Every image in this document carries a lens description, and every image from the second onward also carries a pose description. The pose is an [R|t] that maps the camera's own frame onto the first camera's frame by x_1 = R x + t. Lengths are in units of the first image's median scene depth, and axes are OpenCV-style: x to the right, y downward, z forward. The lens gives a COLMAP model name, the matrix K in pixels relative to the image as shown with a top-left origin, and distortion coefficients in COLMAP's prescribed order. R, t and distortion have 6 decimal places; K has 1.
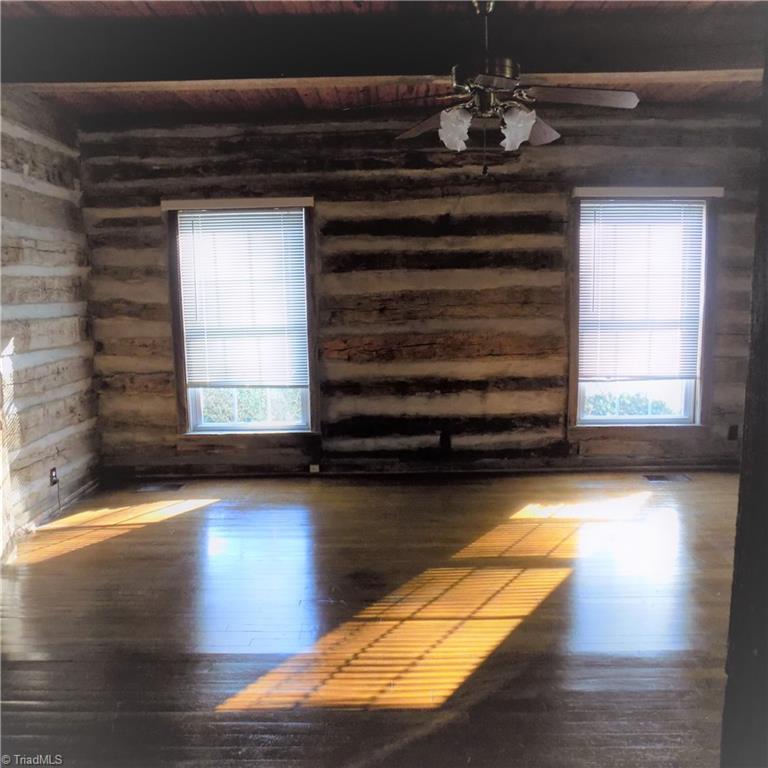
lens RADIAL K [[692.5, 0, 384.0], [0, 692.5, 384.0], [0, 0, 1]] dist [-0.075001, 0.084818]
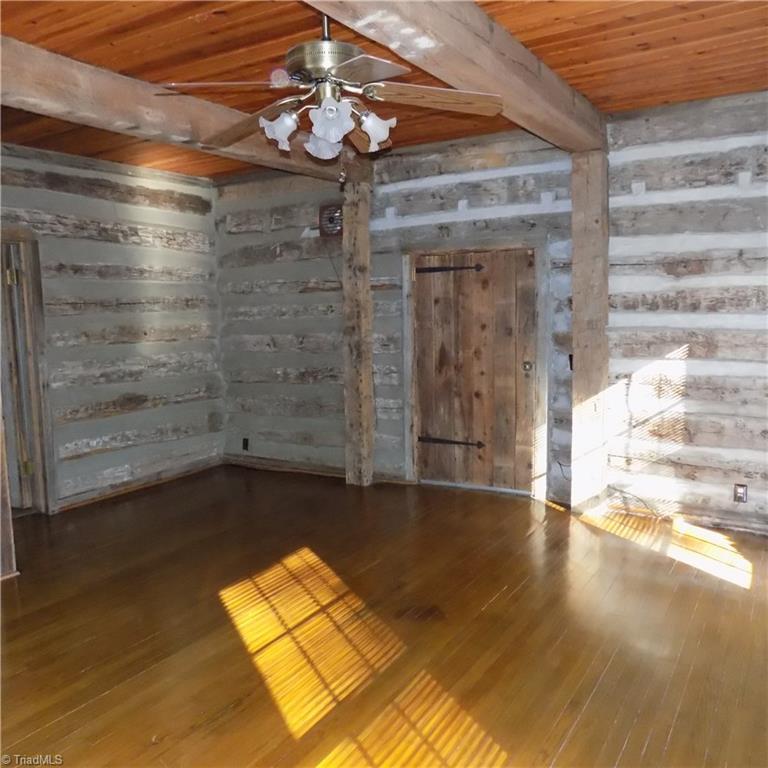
lens RADIAL K [[692.5, 0, 384.0], [0, 692.5, 384.0], [0, 0, 1]] dist [-0.075001, 0.084818]
pose [[-0.506734, 0.128739, -0.852436, 0.877163], [-0.096277, 0.974151, 0.204353, -0.250313], [0.856710, 0.185623, -0.481241, 1.532452]]
